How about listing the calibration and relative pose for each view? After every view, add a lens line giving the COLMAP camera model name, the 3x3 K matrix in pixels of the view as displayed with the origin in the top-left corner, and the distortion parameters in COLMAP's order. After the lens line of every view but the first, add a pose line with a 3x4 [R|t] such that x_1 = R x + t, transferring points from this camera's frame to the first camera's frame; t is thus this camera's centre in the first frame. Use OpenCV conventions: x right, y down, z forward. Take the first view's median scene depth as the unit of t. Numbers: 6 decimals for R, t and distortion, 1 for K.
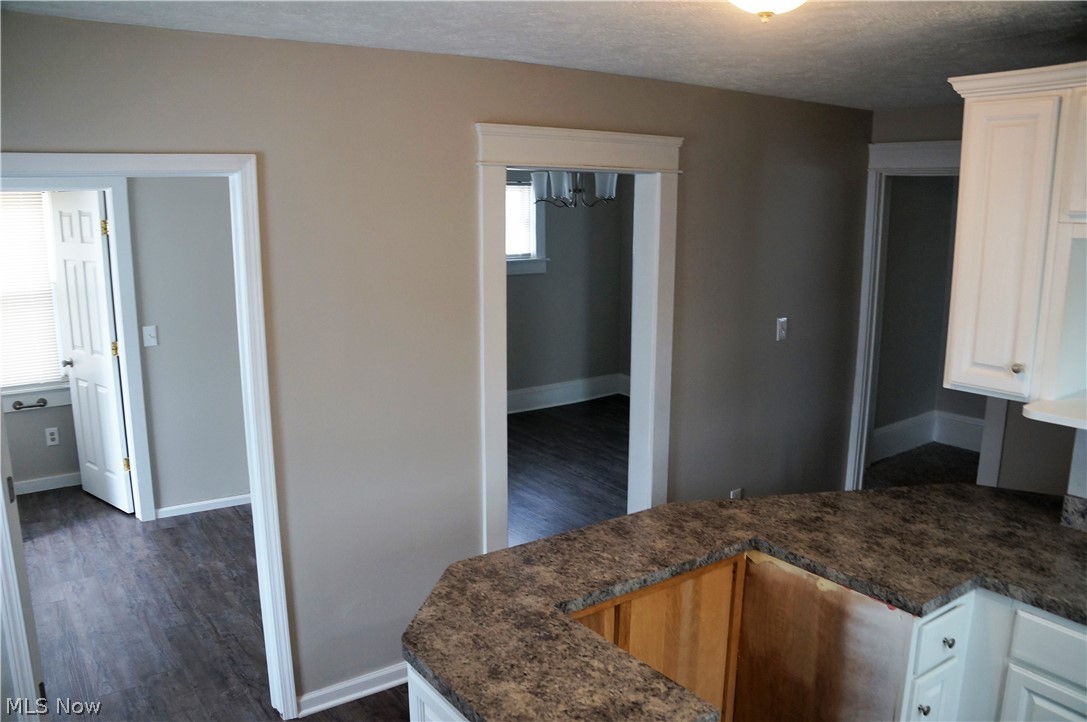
lens RADIAL K [[844.5, 0, 543.5], [0, 844.5, 361.0], [0, 0, 1]] dist [-0.201714, 0.144105]
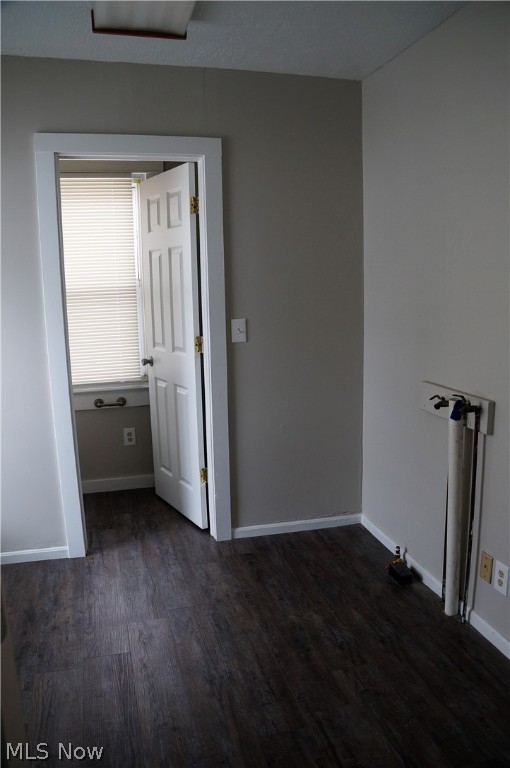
lens RADIAL K [[596.6, 0, 255.0], [0, 596.6, 384.0], [0, 0, 1]] dist [-0.201714, 0.144105]
pose [[0.935413, 0.043419, -0.350880, -0.242876], [-0.046481, 0.998919, -0.000306, 0.025211], [0.350488, 0.016596, 0.936420, 0.411217]]
